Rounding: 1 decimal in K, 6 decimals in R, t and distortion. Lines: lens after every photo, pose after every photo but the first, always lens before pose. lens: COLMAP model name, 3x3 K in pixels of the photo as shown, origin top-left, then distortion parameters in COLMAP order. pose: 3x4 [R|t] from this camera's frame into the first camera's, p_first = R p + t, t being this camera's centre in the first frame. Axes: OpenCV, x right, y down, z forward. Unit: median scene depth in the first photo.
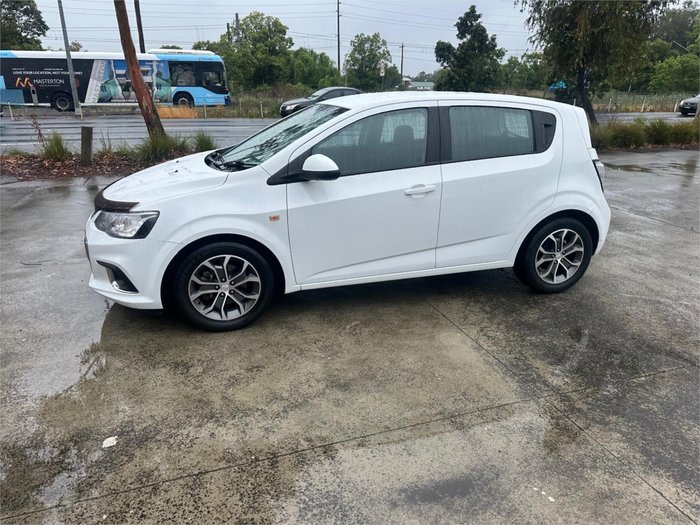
lens RADIAL K [[484.8, 0, 350.0], [0, 484.8, 262.5], [0, 0, 1]] dist [0.026685, -0.027877]
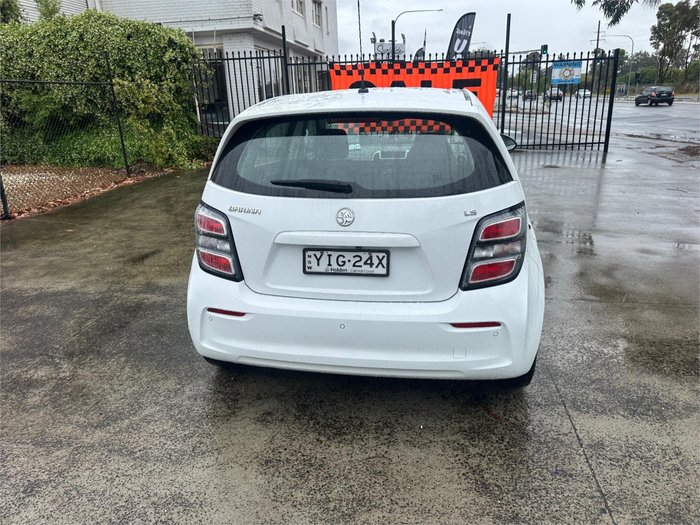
lens RADIAL K [[491.1, 0, 349.4], [0, 491.1, 259.4], [0, 0, 1]] dist [0.025860, -0.027959]
pose [[-0.445463, 0.285049, -0.848711, 1.077034], [-0.270853, 0.860634, 0.431216, -0.514790], [0.853347, 0.421967, -0.306175, 1.529463]]
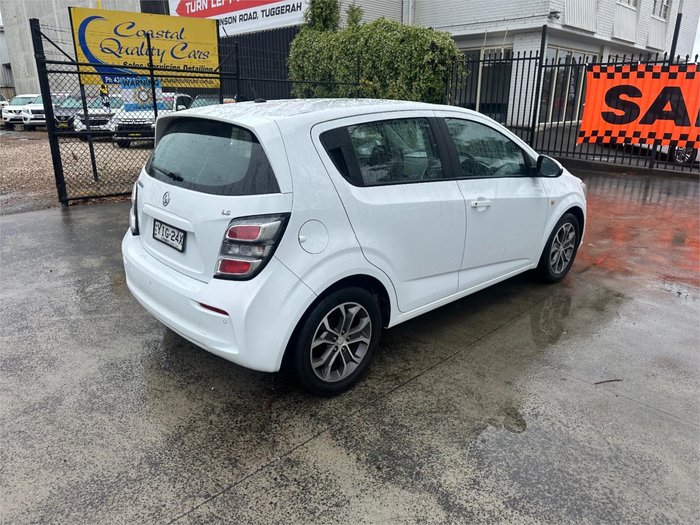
lens RADIAL K [[487.9, 0, 350.3], [0, 487.9, 266.4], [0, 0, 1]] dist [0.026377, -0.026764]
pose [[-0.894448, 0.126591, -0.428879, 0.638318], [-0.166383, 0.796017, 0.581957, -0.708373], [0.415066, 0.591888, -0.690933, 2.028707]]
